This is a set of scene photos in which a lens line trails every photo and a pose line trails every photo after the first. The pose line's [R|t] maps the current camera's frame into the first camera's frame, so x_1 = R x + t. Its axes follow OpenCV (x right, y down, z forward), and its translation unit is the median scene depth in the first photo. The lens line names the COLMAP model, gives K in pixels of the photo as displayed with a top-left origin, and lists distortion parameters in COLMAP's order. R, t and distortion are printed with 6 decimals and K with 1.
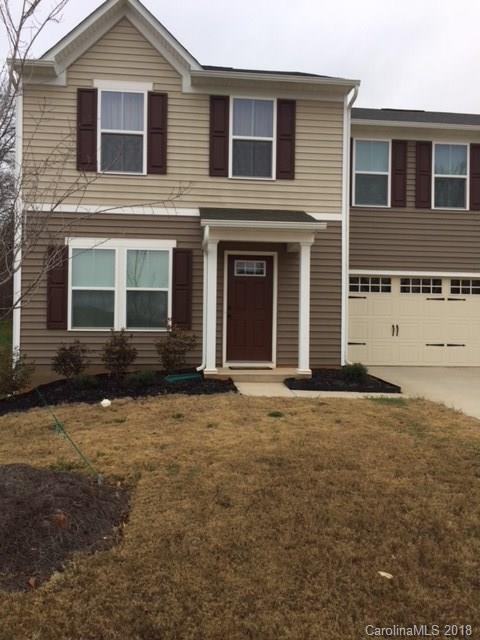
lens RADIAL K [[527.9, 0, 240.0], [0, 527.9, 320.0], [0, 0, 1]] dist [0.049565, -0.006811]
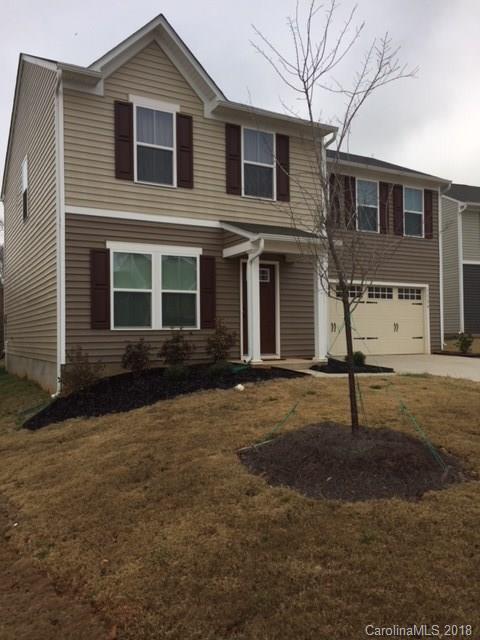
lens RADIAL K [[538.9, 0, 250.0], [0, 538.9, 315.2], [0, 0, 1]] dist [0.061732, 0.004364]
pose [[0.915370, -0.004267, 0.402592, -0.484923], [0.009783, 0.999884, -0.011645, 0.005288], [-0.402495, 0.014598, 0.915306, -0.084272]]
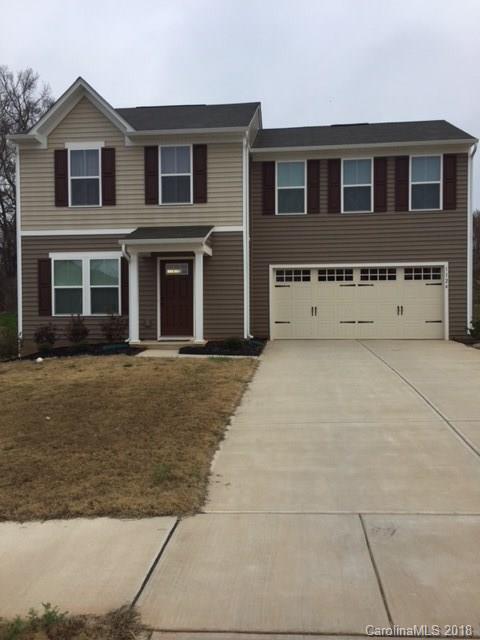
lens RADIAL K [[538.9, 0, 250.0], [0, 538.9, 315.2], [0, 0, 1]] dist [0.061732, 0.004364]
pose [[0.982090, -0.019161, -0.187434, 0.479179], [0.023663, 0.999482, 0.021811, -0.003128], [0.186919, -0.025856, 0.982035, -0.364723]]
